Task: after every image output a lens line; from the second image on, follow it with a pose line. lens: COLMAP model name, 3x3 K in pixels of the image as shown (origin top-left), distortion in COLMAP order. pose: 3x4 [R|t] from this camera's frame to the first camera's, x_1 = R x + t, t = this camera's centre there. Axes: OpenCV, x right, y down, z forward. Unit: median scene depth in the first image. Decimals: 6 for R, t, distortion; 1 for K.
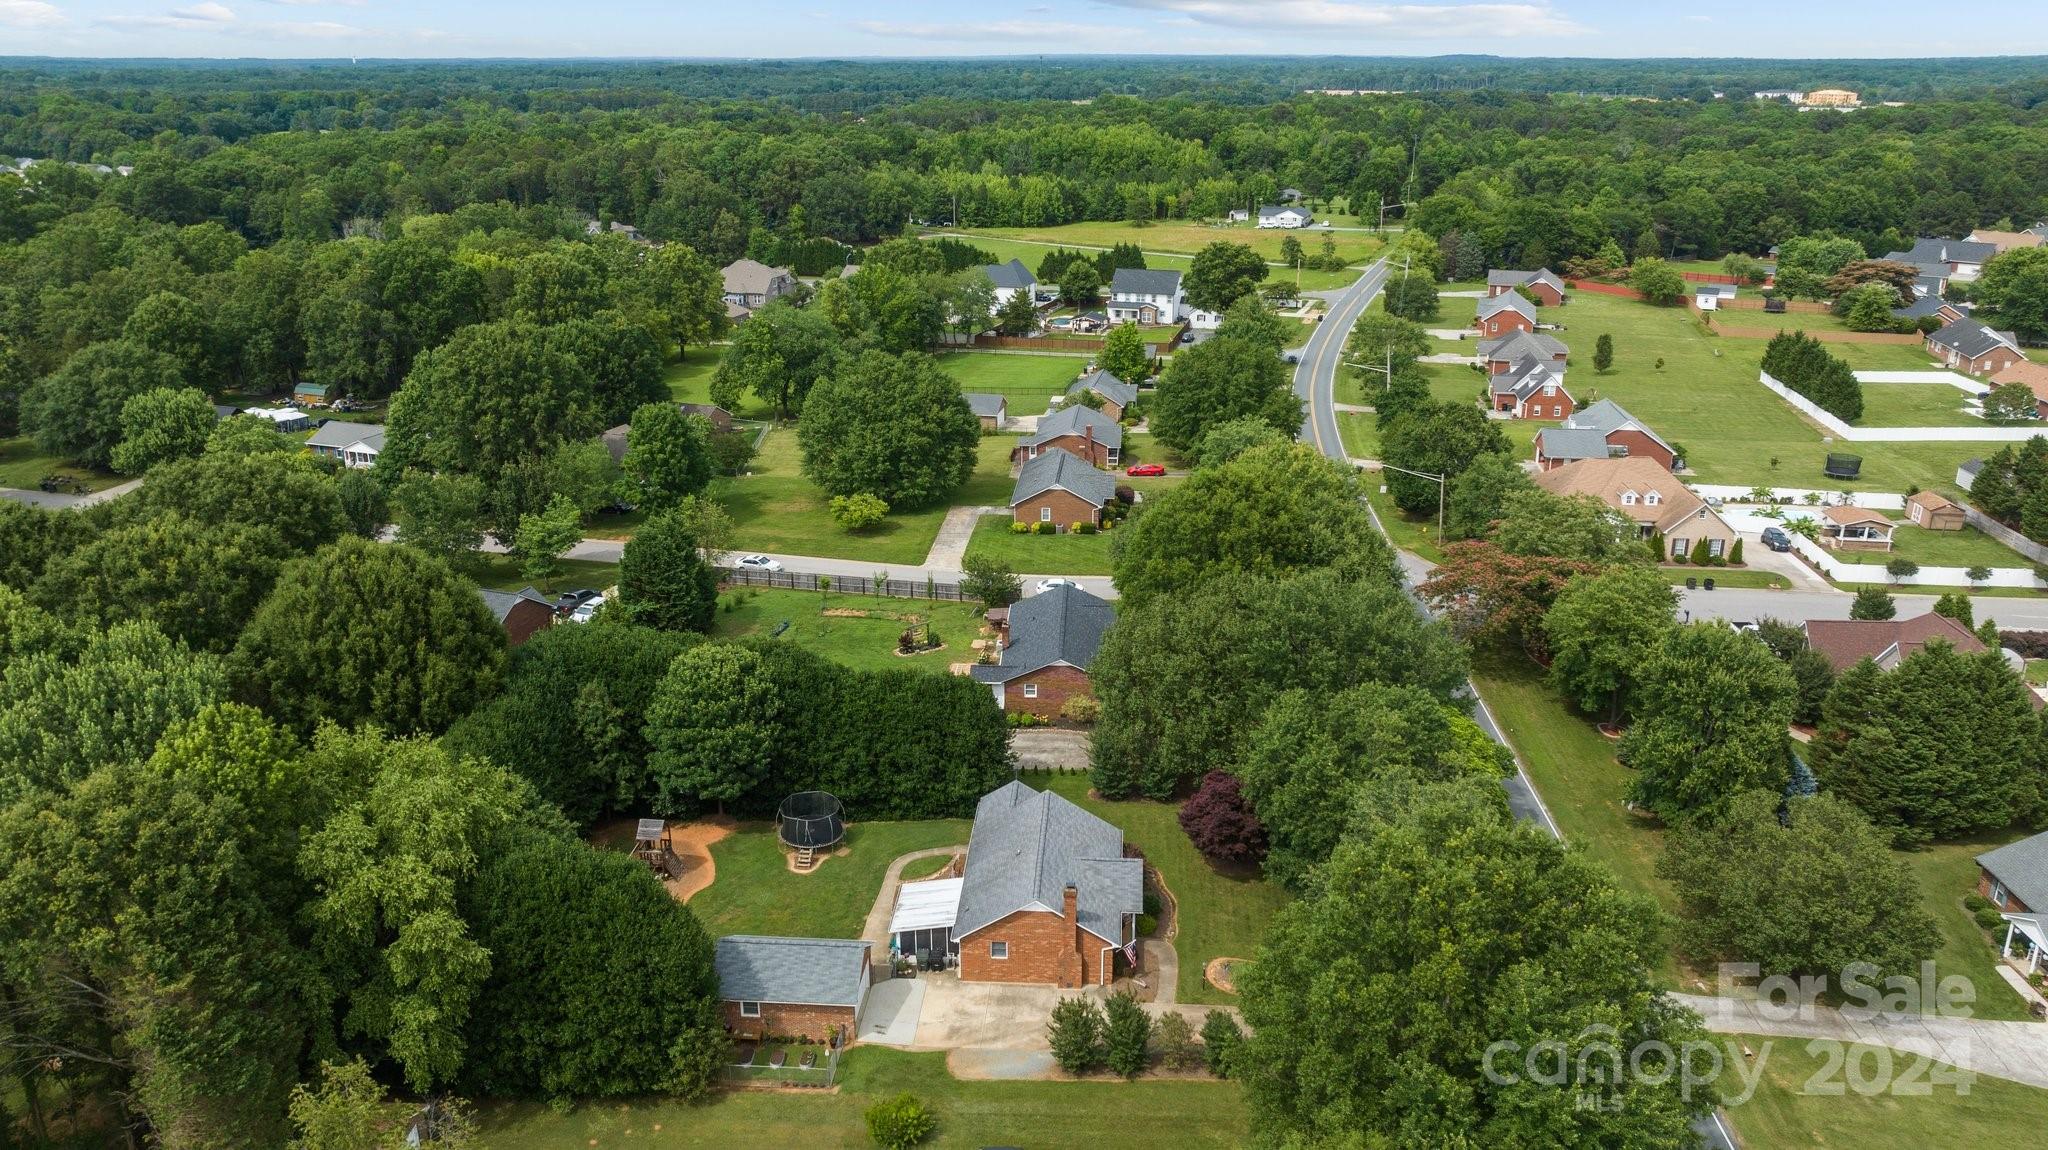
lens RADIAL K [[1492.5, 0, 1024.0], [0, 1492.5, 575.0], [0, 0, 1]] dist [-0.004428, -0.004001]
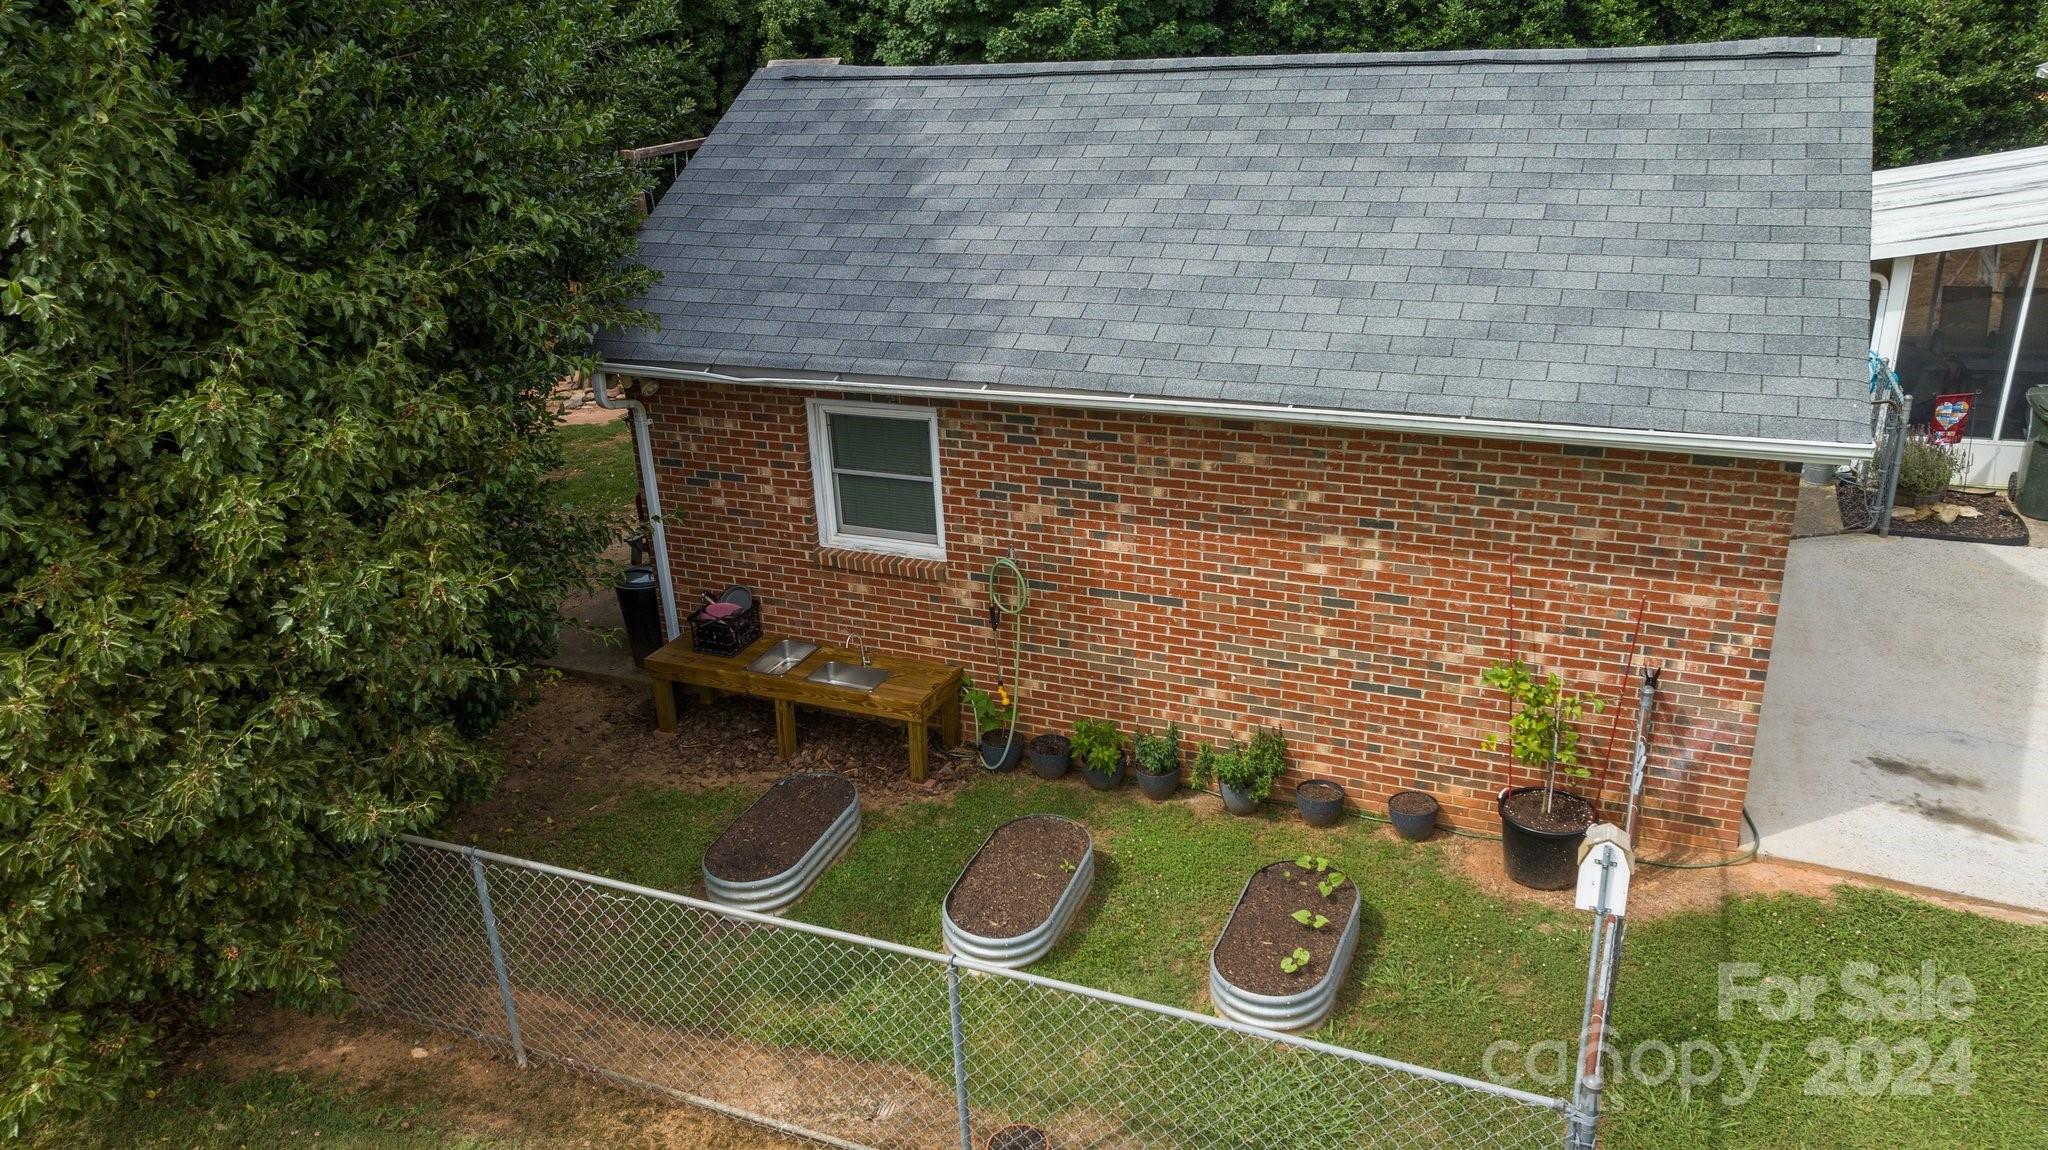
lens RADIAL K [[1439.1, 0, 1024.0], [0, 1439.1, 575.0], [0, 0, 1]] dist [-0.003180, -0.003529]
pose [[0.942732, 0.086397, -0.322168, -0.107016], [-0.069775, 0.995583, 0.062811, 0.237931], [0.326172, -0.036735, 0.944596, 0.726941]]
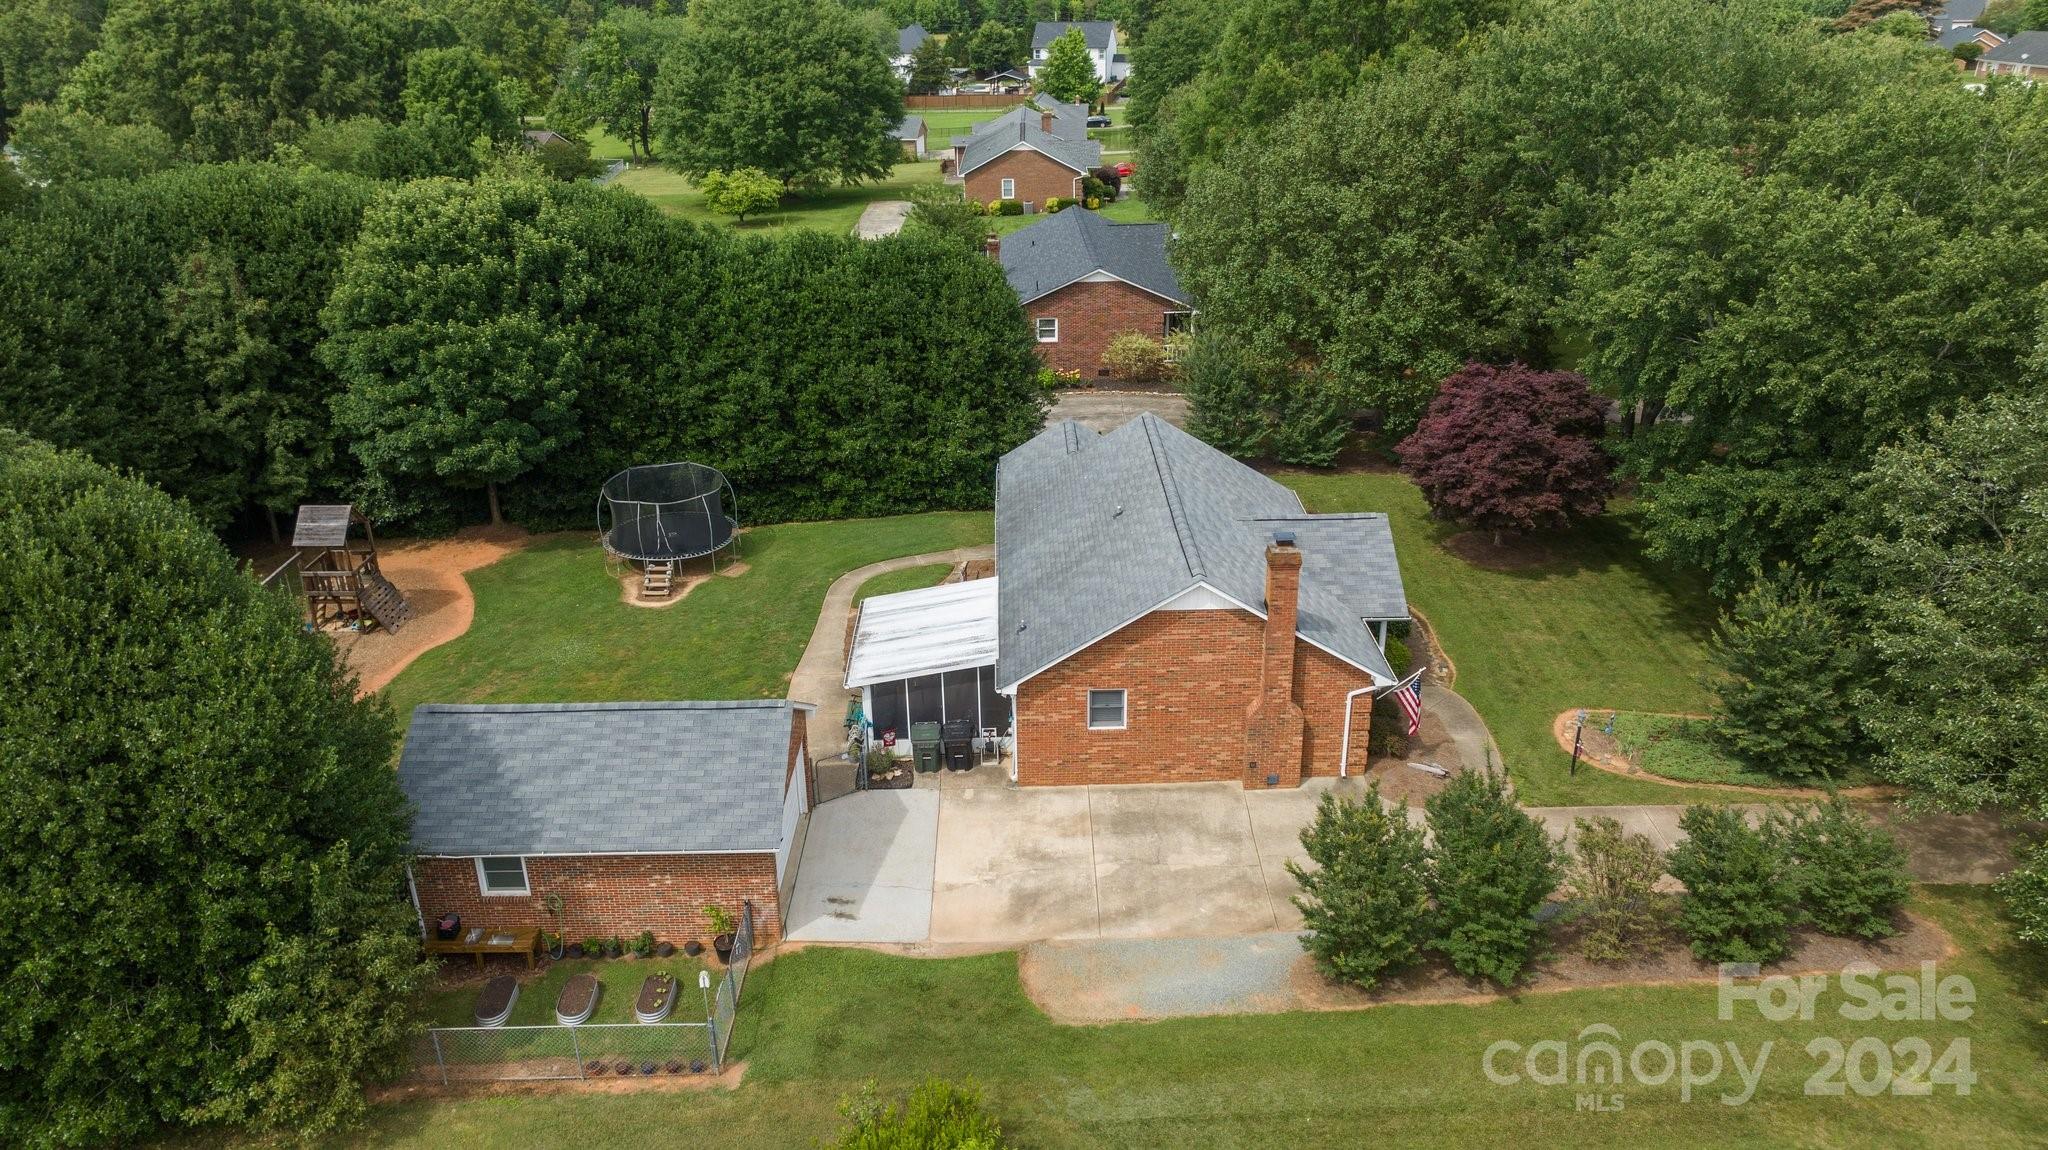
lens RADIAL K [[1444.9, 0, 1024.0], [0, 1444.9, 575.0], [0, 0, 1]] dist [-0.015809, -0.002906]
pose [[0.996539, -0.044565, 0.070172, -0.058944], [0.039182, 0.996314, 0.076309, 0.156224], [-0.073315, -0.073295, 0.994612, 0.513305]]
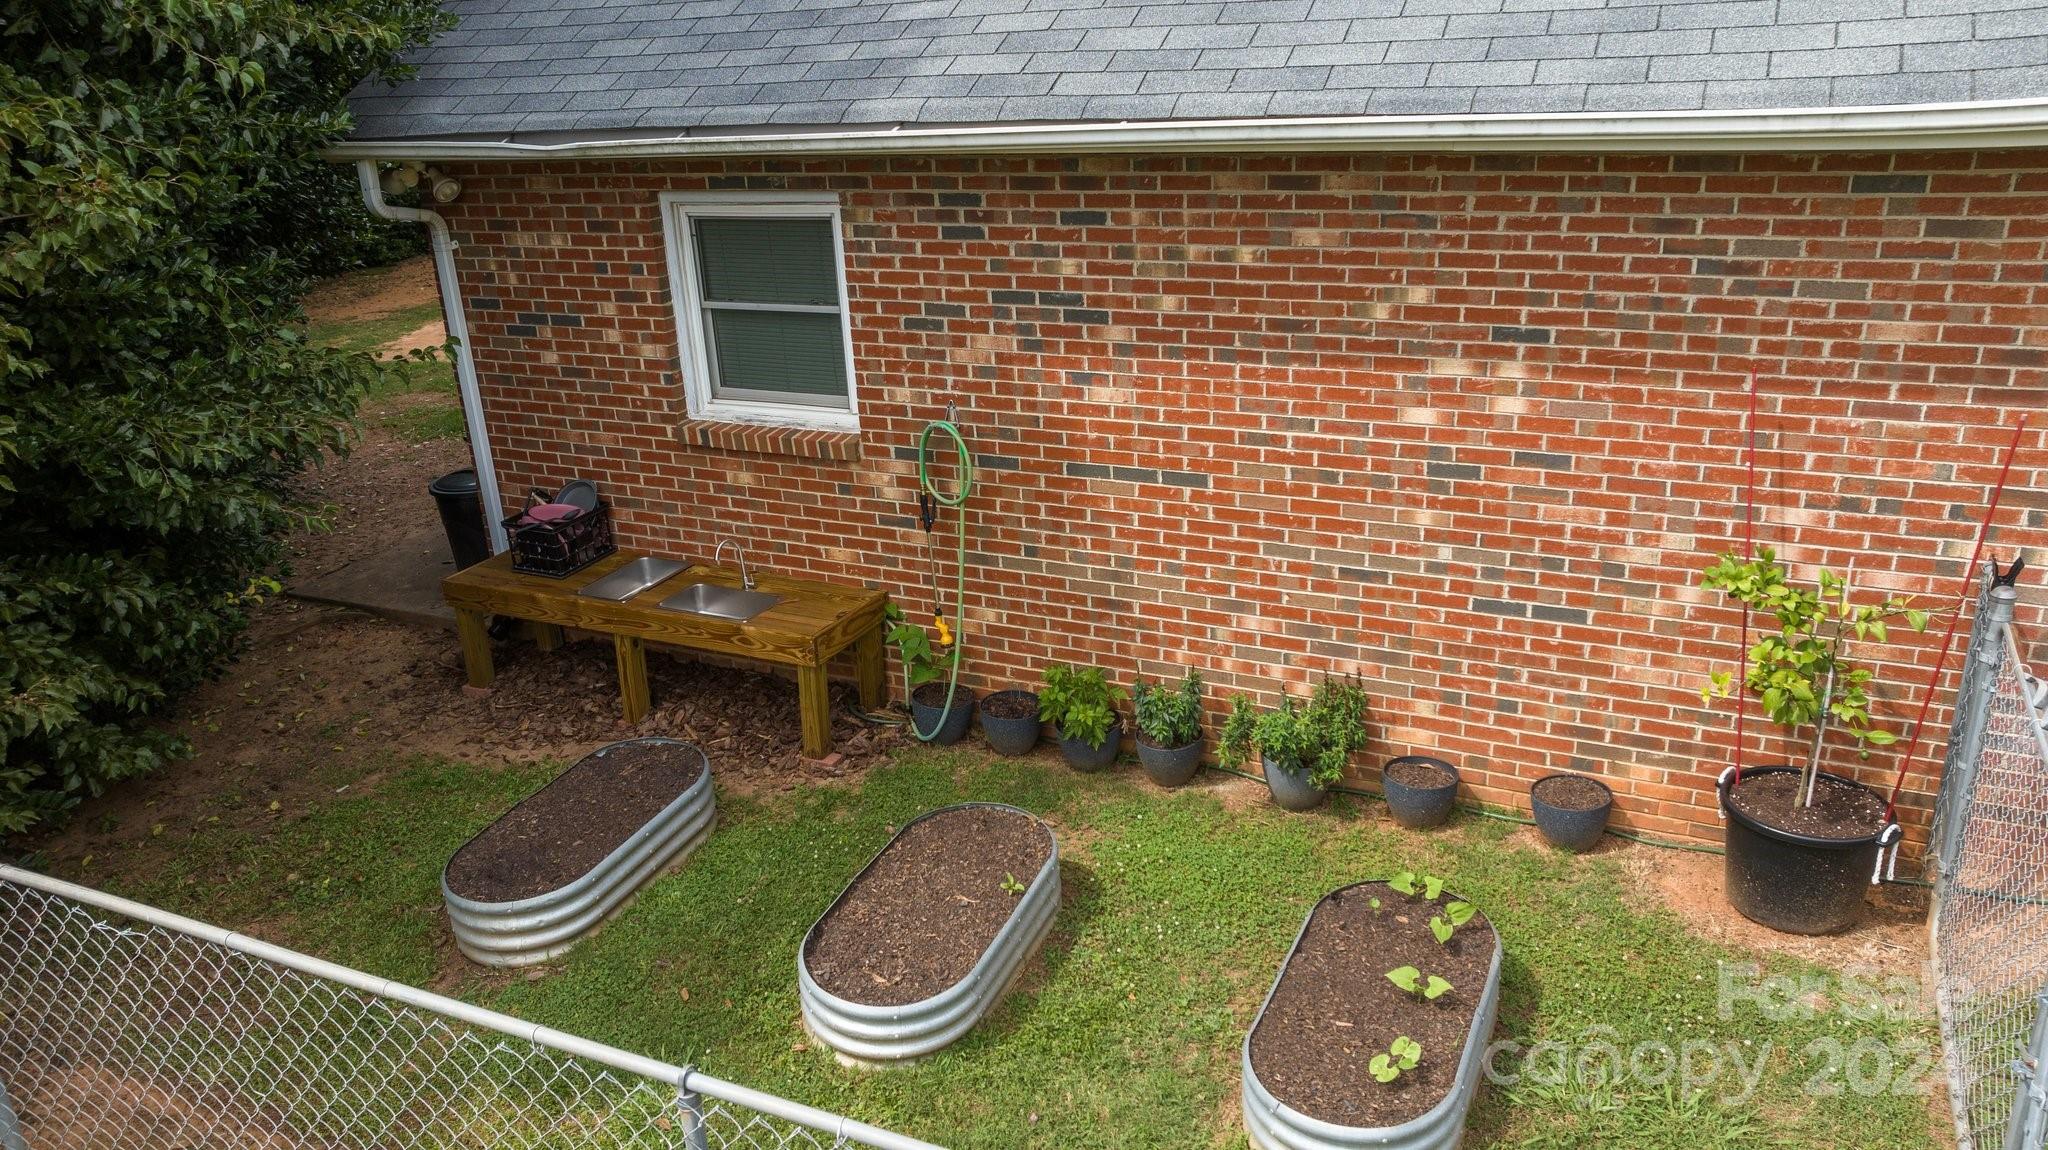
lens RADIAL K [[1444.9, 0, 1024.0], [0, 1444.9, 575.0], [0, 0, 1]] dist [-0.015809, -0.002906]
pose [[0.930914, 0.089182, -0.354183, -0.112671], [-0.075344, 0.995764, 0.052699, 0.246382], [0.357382, -0.022373, 0.933690, 0.759528]]
